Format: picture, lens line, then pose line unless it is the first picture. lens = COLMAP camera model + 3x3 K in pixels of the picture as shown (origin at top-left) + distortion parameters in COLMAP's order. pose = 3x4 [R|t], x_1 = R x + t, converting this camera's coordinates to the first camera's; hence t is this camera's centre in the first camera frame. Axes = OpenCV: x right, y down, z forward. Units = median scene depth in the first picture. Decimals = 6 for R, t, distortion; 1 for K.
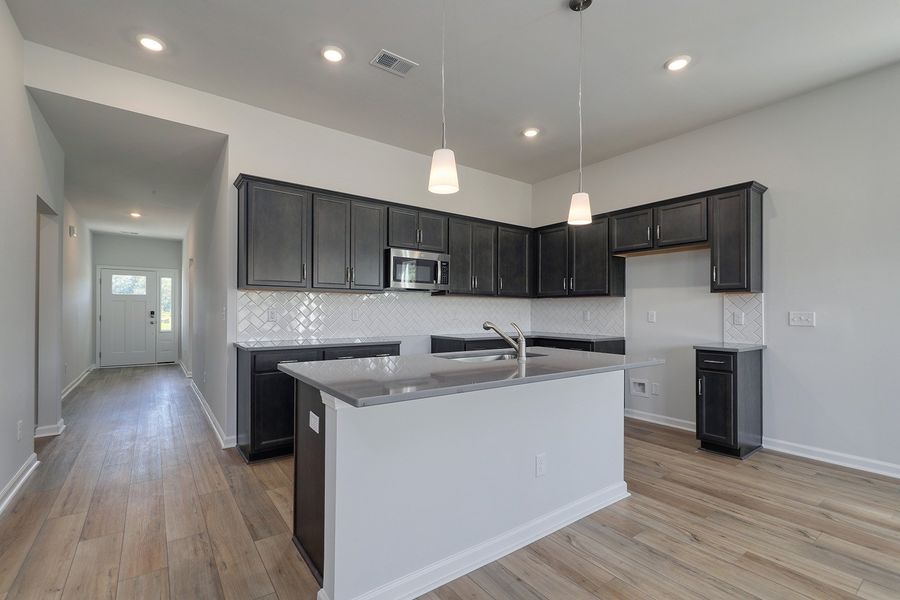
lens RADIAL K [[399.8, 0, 456.1], [0, 399.8, 312.4], [0, 0, 1]] dist [0.003759, 0.000423]
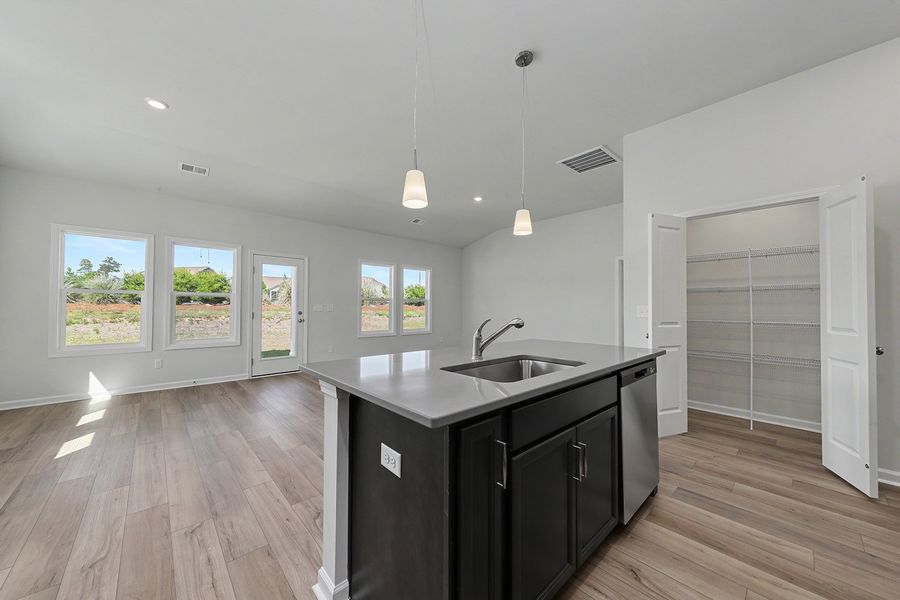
lens RADIAL K [[322.9, 0, 452.7], [0, 322.9, 301.2], [0, 0, 1]] dist [0.001533, 0.000130]
pose [[-0.994405, -0.014731, -0.104604, 0.270249], [-0.012721, 0.999722, -0.019857, -0.003089], [0.104867, -0.018415, -0.994316, 1.549587]]
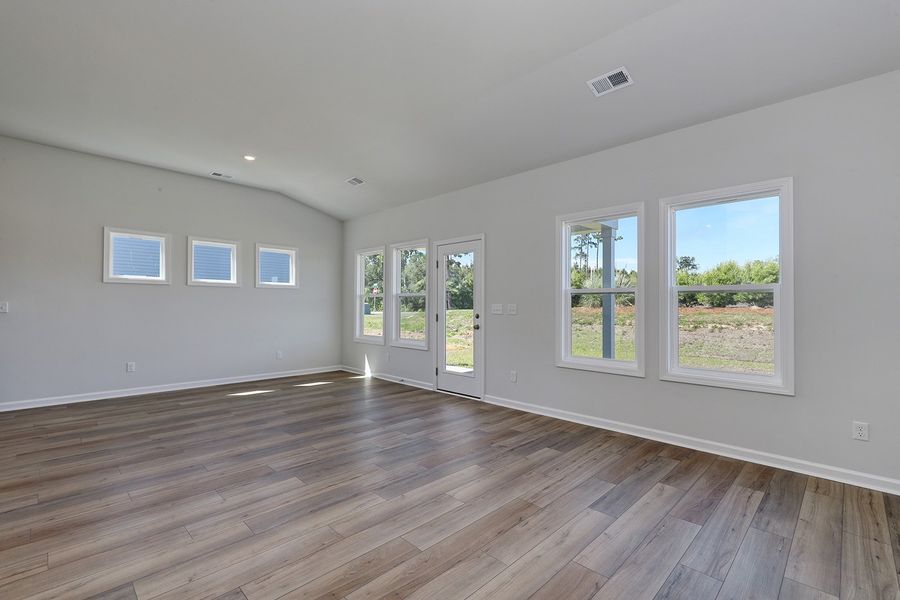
lens RADIAL K [[409.3, 0, 447.3], [0, 409.3, 301.5], [0, 0, 1]] dist [0.002359, 0.000529]
pose [[-0.141077, 0.003764, 0.989991, -0.859949], [-0.009365, 0.999943, -0.005137, -0.010648], [-0.989954, -0.009996, -0.141034, -0.335849]]
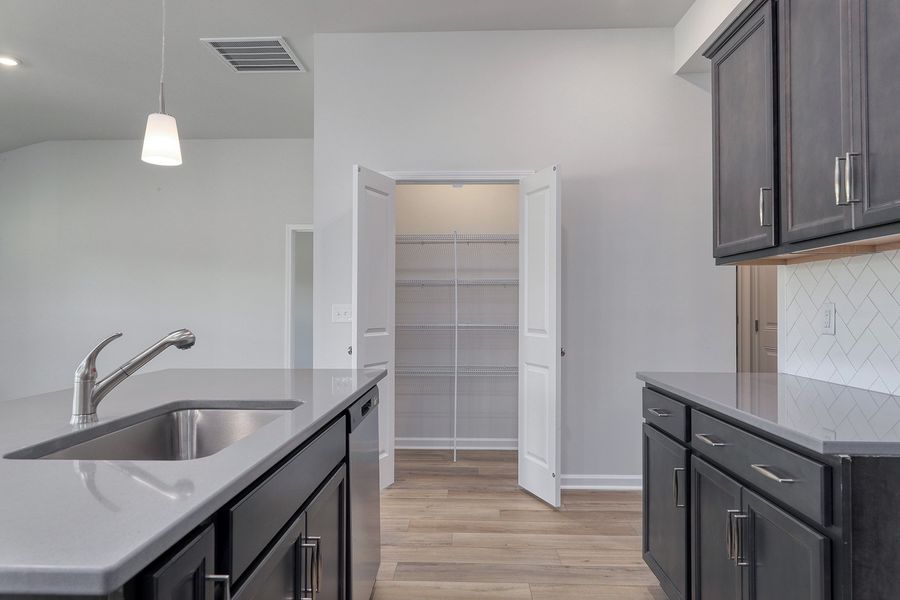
lens RADIAL K [[566.9, 0, 448.5], [0, 566.9, 301.4], [0, 0, 1]] dist [-0.002229, -0.000544]
pose [[-0.627557, -0.018019, -0.778362, 0.346444], [-0.006061, 0.999815, -0.018259, -0.003097], [0.778547, -0.006741, -0.627550, 1.494057]]
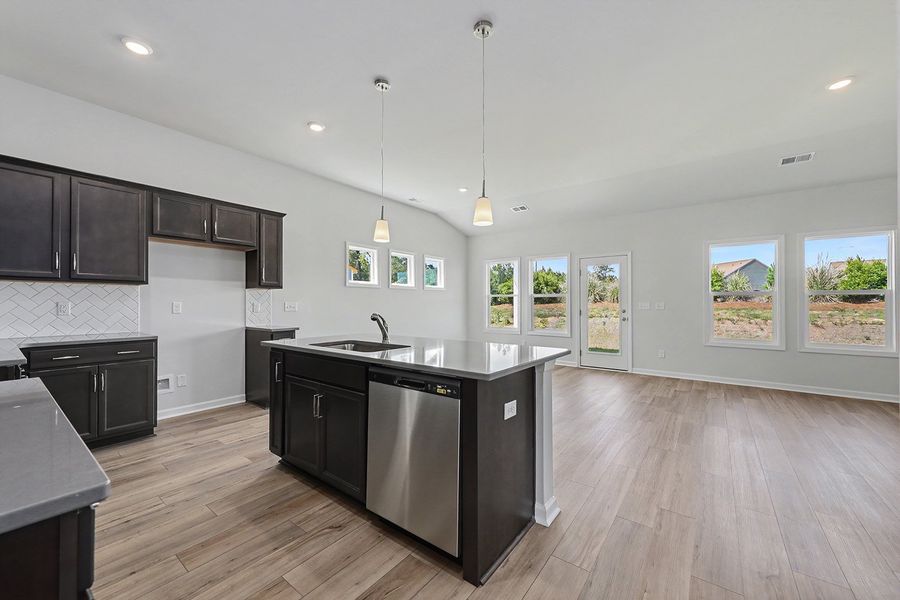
lens RADIAL K [[350.1, 0, 446.1], [0, 350.1, 301.0], [0, 0, 1]] dist [0.001333, 0.000080]
pose [[-0.264542, -0.002460, 0.964371, -0.843401], [-0.004506, 0.999989, 0.001314, -0.016491], [-0.964364, -0.003998, -0.264550, 0.984421]]
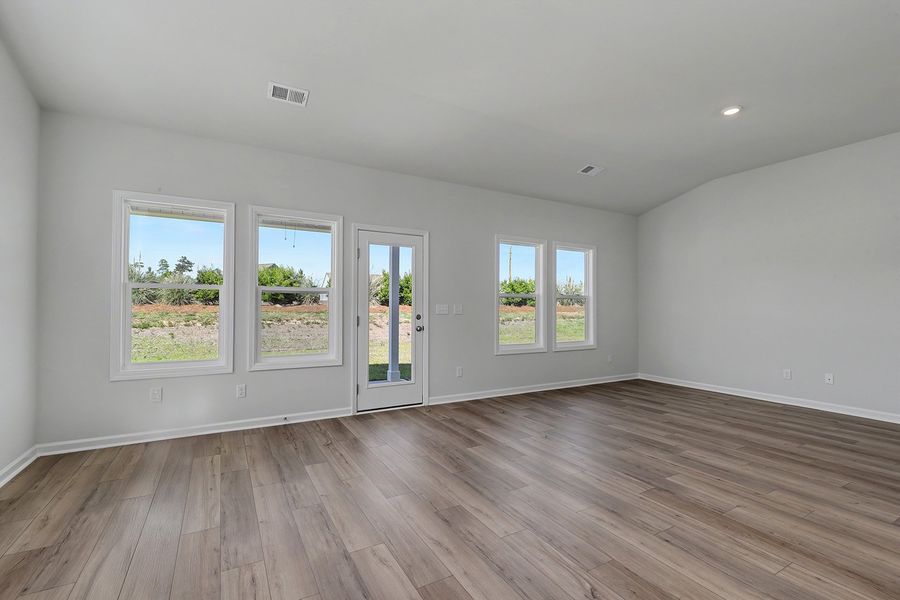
lens RADIAL K [[403.2, 0, 453.0], [0, 403.2, 300.1], [0, 0, 1]] dist [0.000635, -0.000042]
pose [[-0.992527, -0.008615, 0.121725, 0.697534], [-0.010887, 0.999778, -0.018015, 0.002223], [-0.121543, -0.019206, -0.992400, 1.043071]]
